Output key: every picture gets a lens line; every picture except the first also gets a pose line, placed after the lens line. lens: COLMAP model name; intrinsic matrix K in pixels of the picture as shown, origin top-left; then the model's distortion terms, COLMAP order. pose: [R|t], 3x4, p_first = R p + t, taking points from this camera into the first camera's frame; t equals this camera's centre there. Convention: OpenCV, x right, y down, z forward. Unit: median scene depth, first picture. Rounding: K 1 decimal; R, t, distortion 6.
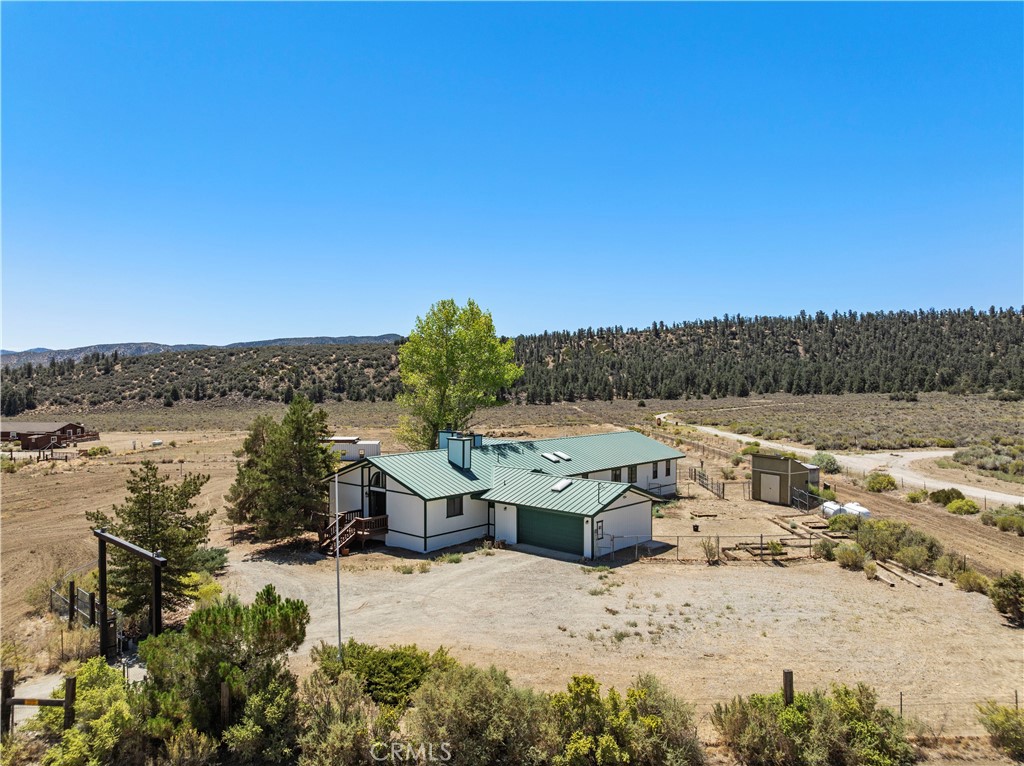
lens RADIAL K [[717.0, 0, 517.7], [0, 717.0, 380.2], [0, 0, 1]] dist [-0.038559, 0.001308]
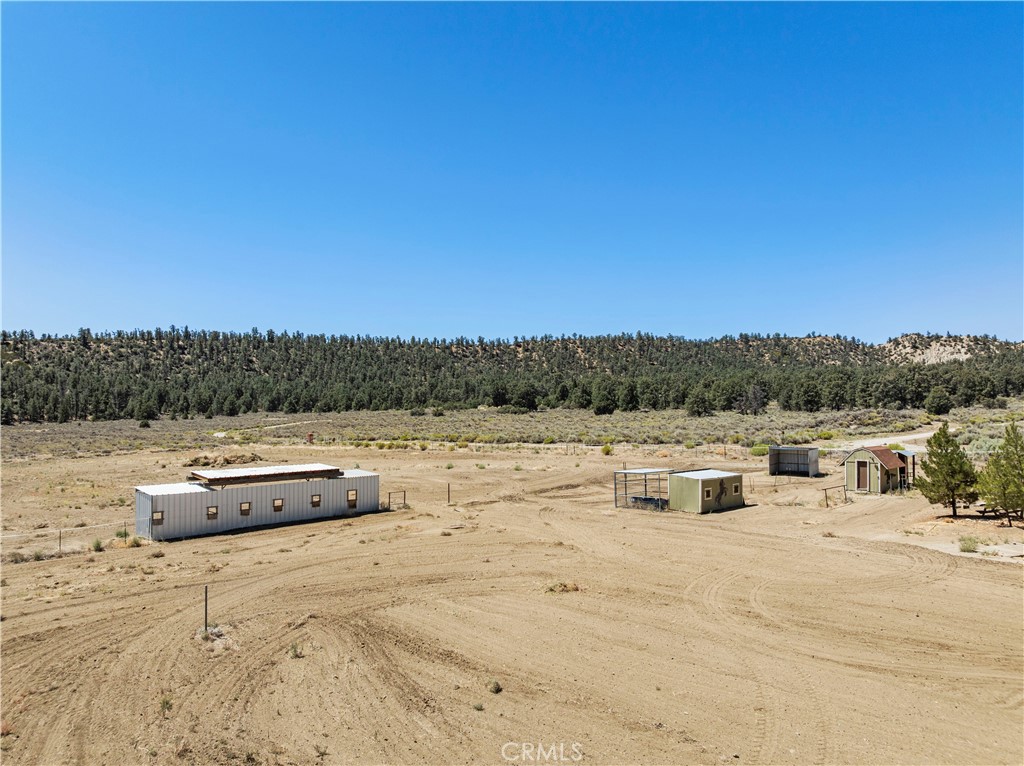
lens RADIAL K [[717.0, 0, 511.5], [0, 717.0, 384.0], [0, 0, 1]] dist [-0.038559, 0.001308]
pose [[0.679316, 0.021827, 0.733521, -0.079066], [-0.000607, 0.999574, -0.029182, 0.006851], [-0.733846, 0.019378, 0.679040, 0.098931]]
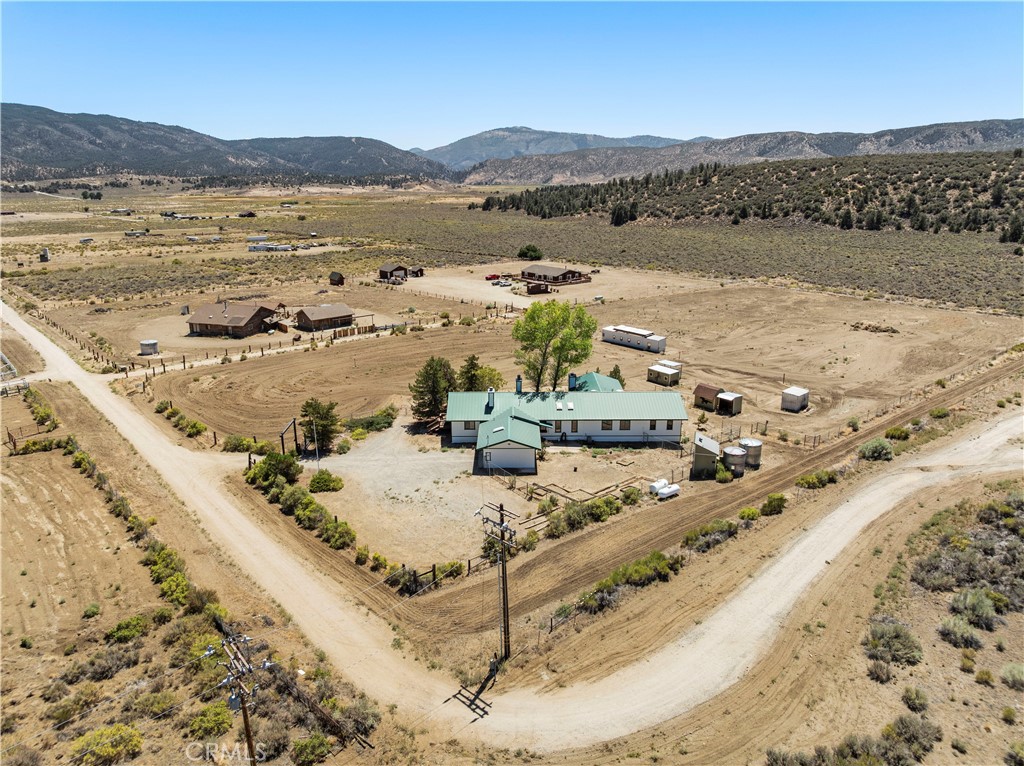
lens RADIAL K [[717.0, 0, 513.5], [0, 717.0, 380.5], [0, 0, 1]] dist [-0.038559, 0.001308]
pose [[0.670929, 0.213043, -0.710259, 0.097555], [-0.003608, 0.958766, 0.284175, -0.036321], [0.741513, -0.188098, 0.644032, -0.015112]]
